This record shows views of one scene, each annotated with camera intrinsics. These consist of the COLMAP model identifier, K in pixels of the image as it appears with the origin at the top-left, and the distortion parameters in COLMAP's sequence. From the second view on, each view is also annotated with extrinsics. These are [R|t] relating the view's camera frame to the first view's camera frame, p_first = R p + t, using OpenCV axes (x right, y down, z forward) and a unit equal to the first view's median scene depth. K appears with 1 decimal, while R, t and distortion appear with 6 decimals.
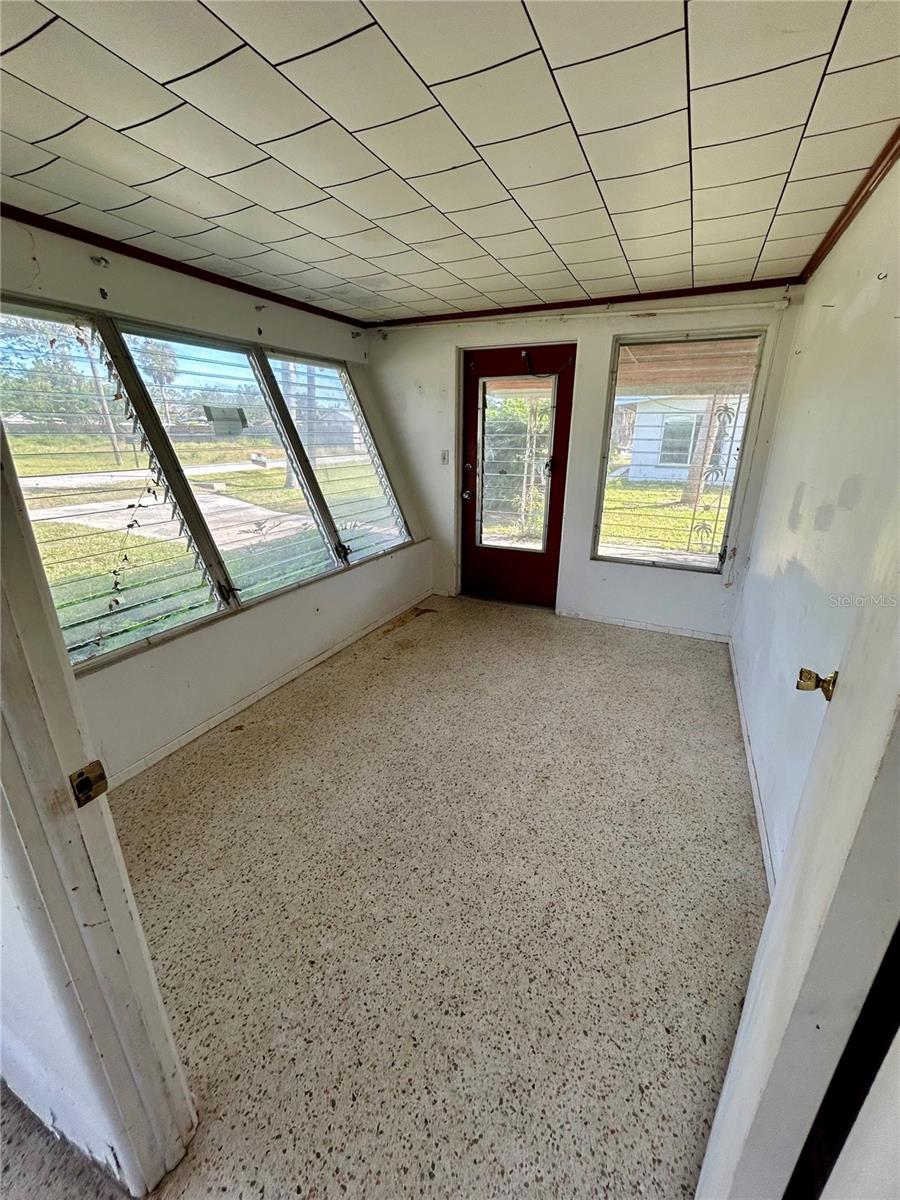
lens RADIAL K [[483.1, 0, 453.0], [0, 483.1, 598.7], [0, 0, 1]] dist [-0.000732, 0.000516]
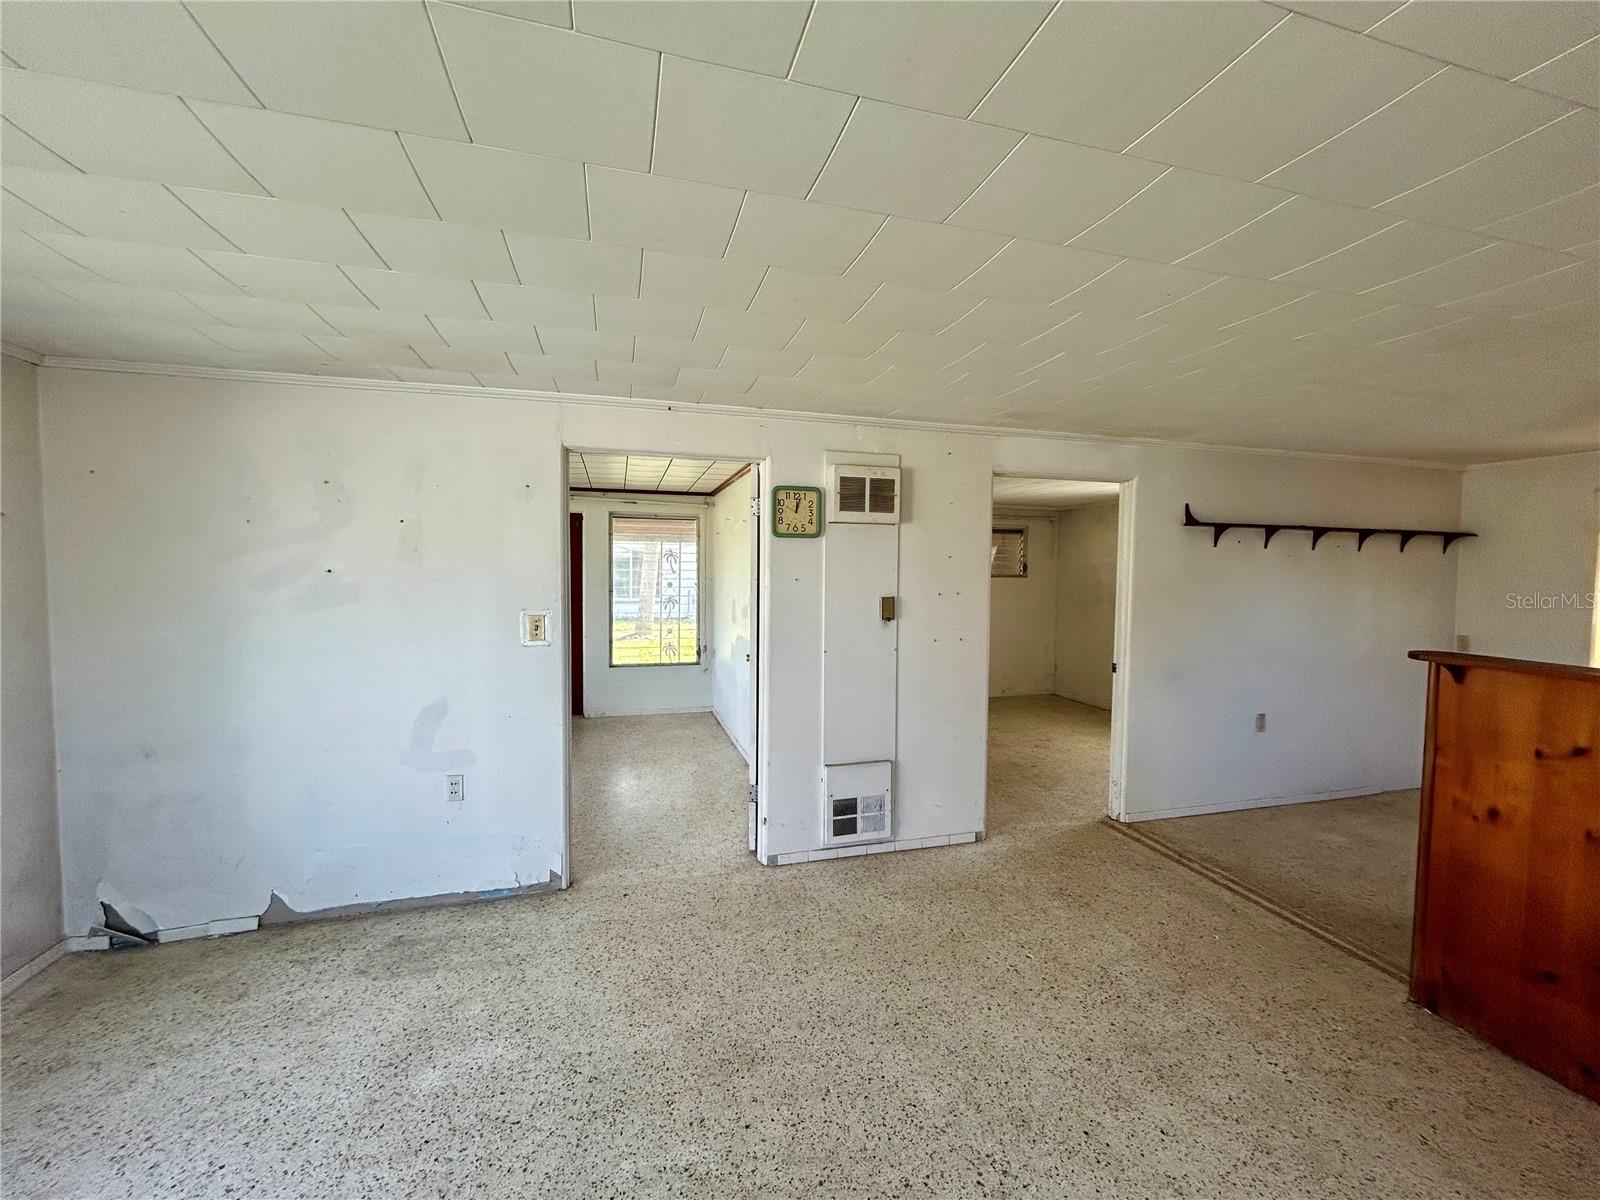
lens RADIAL K [[644.1, 0, 800.4], [0, 644.1, 598.1], [0, 0, 1]] dist [-0.000732, 0.000516]
pose [[0.749885, -0.030084, 0.660884, -0.519429], [0.210863, 0.957733, -0.195663, 0.207303], [-0.627064, 0.286080, 0.724533, -0.689971]]
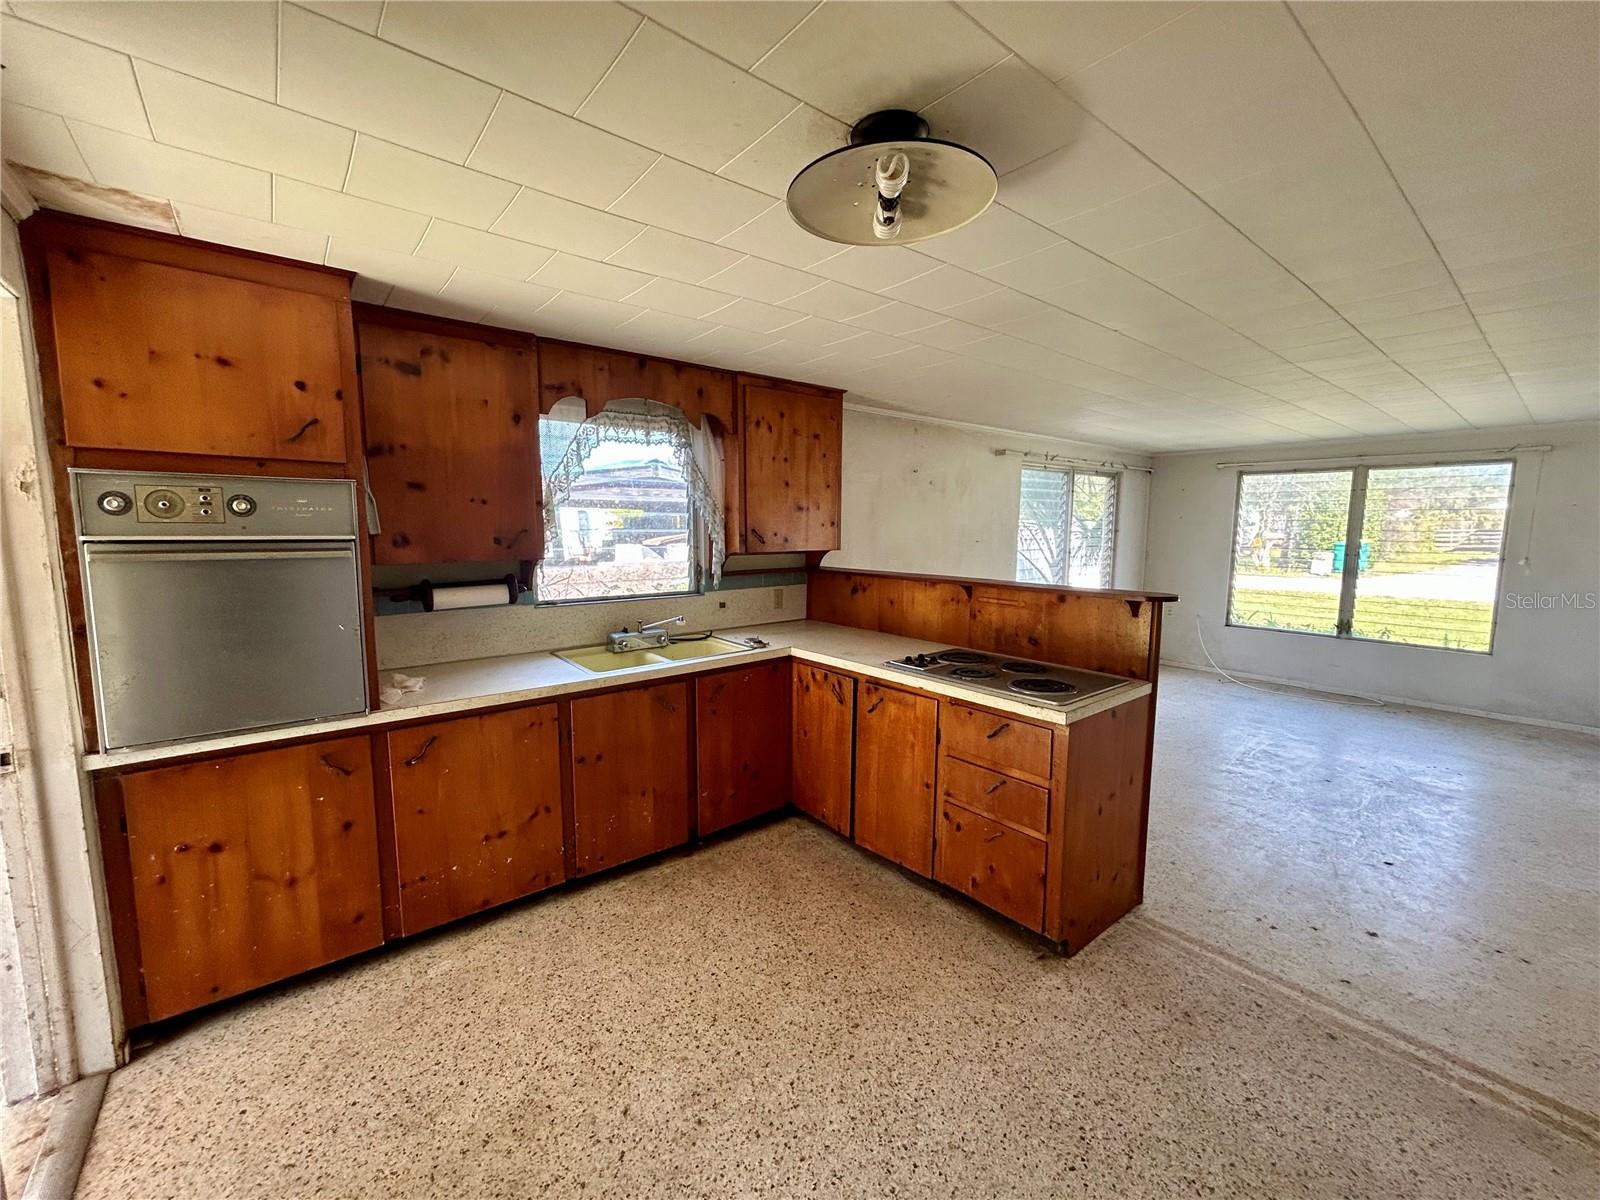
lens RADIAL K [[644.1, 0, 800.4], [0, 644.1, 598.1], [0, 0, 1]] dist [-0.000732, 0.000516]
pose [[-0.427463, 0.096723, -0.898844, 1.240446], [-0.303535, 0.921186, 0.243479, 0.220008], [0.851553, 0.376909, -0.364414, -0.682010]]
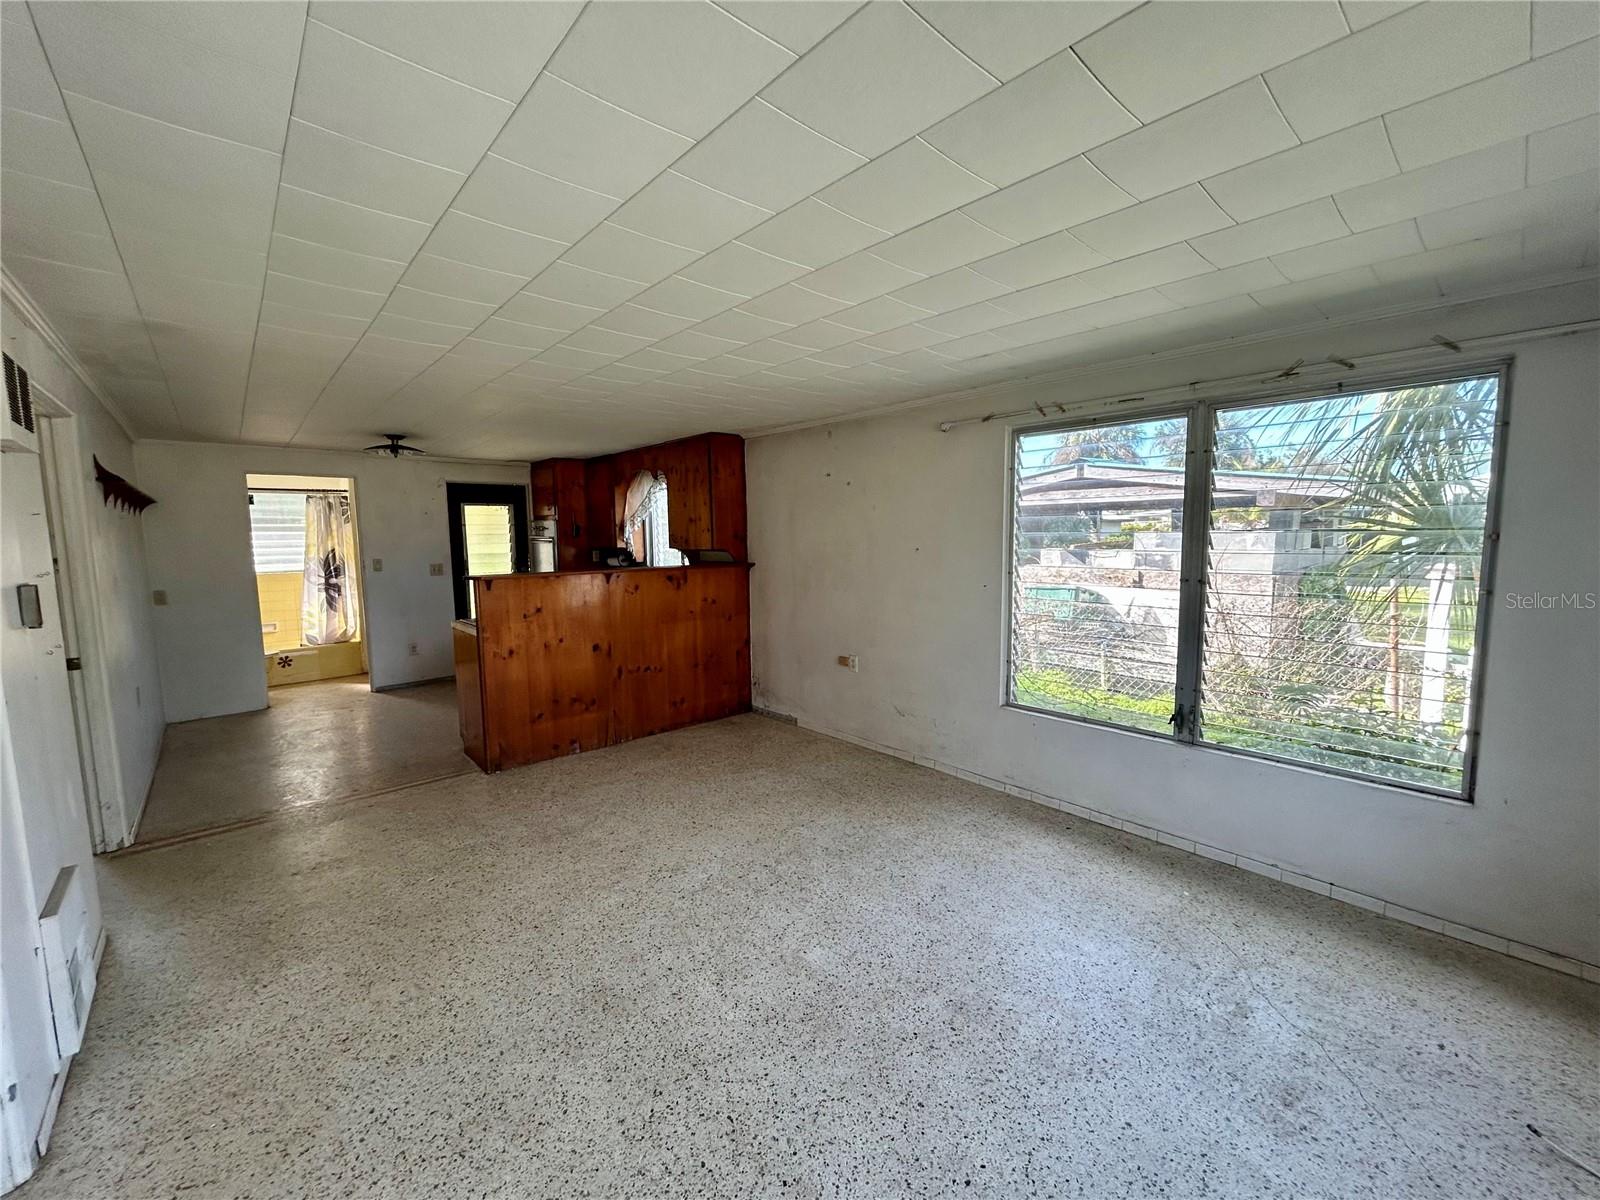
lens RADIAL K [[644.1, 0, 800.4], [0, 644.1, 598.1], [0, 0, 1]] dist [-0.000732, 0.000516]
pose [[-0.922812, -0.033791, 0.383767, -0.583815], [0.133763, 0.906069, 0.401430, -0.084051], [-0.361284, 0.421778, -0.831611, 0.173935]]
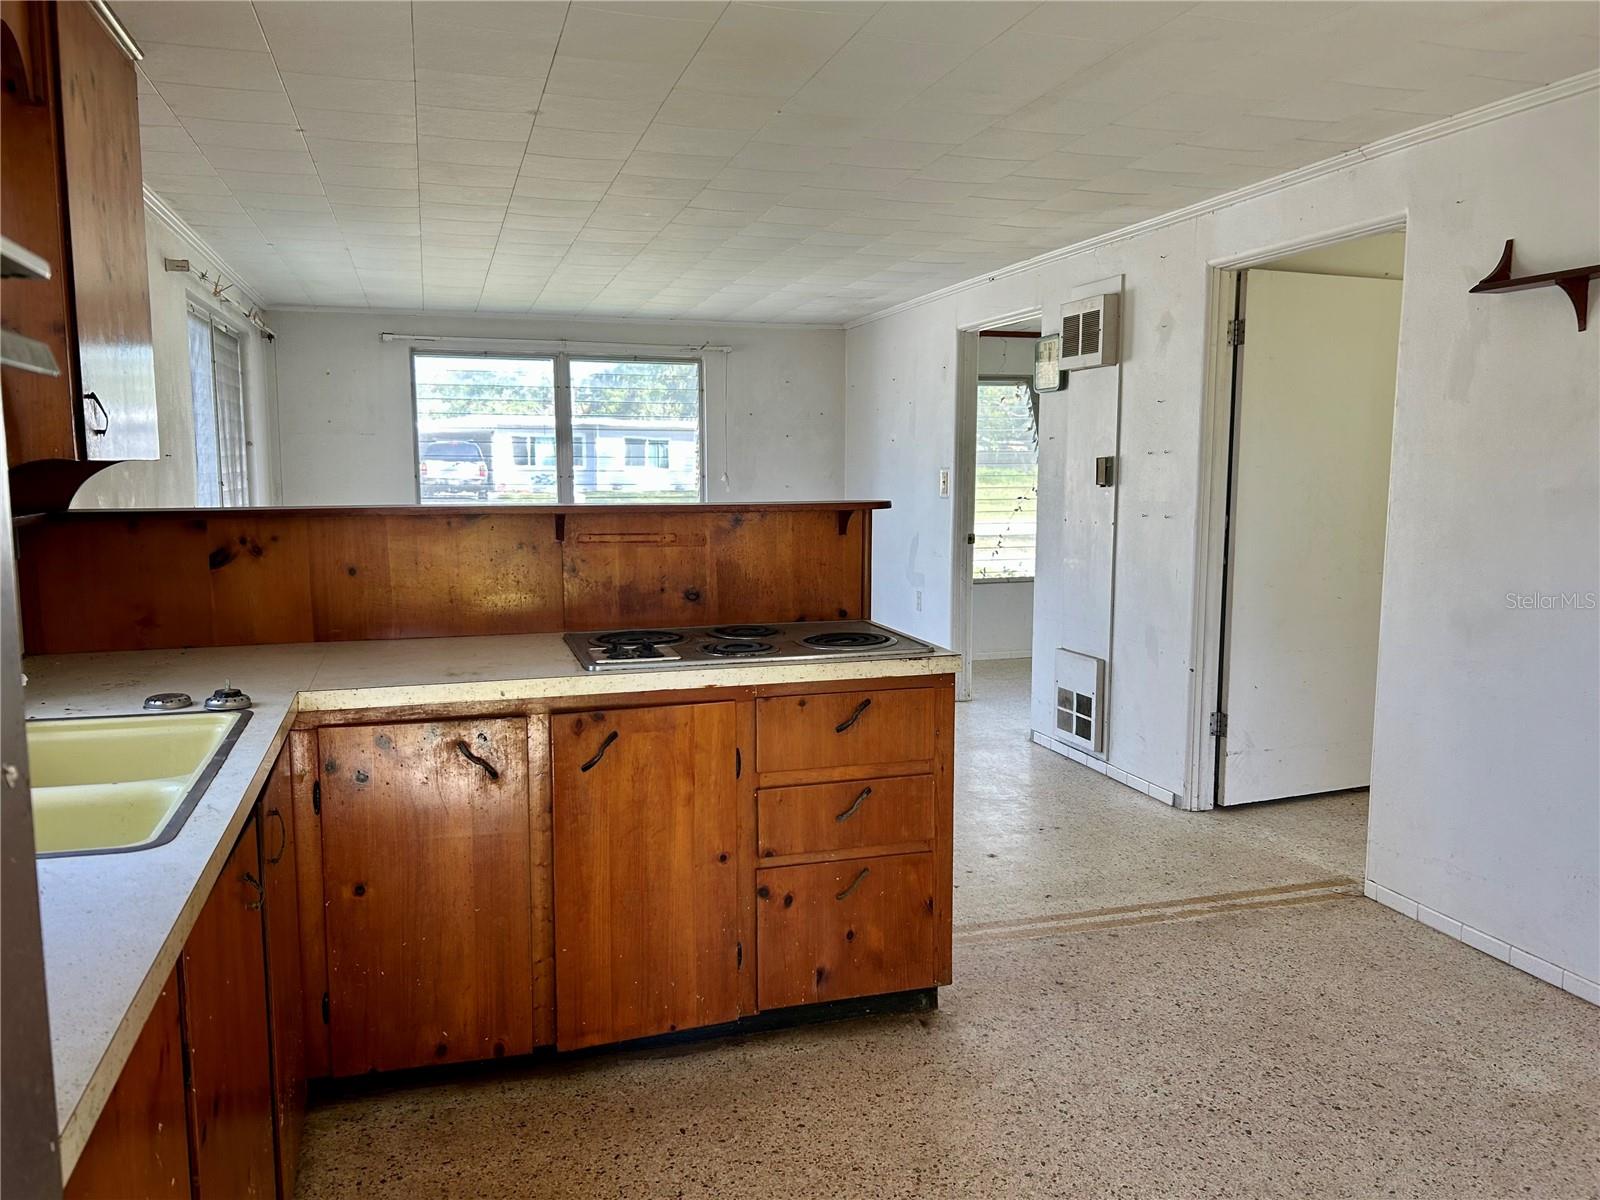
lens RADIAL K [[1206.4, 0, 797.1], [0, 1206.4, 607.8], [0, 0, 1]] dist [0.056749, -0.071730]
pose [[0.672469, 0.084443, -0.735292, 1.122614], [-0.239277, 0.964924, -0.108018, 0.480440], [0.700380, 0.248577, 0.669087, -1.297507]]
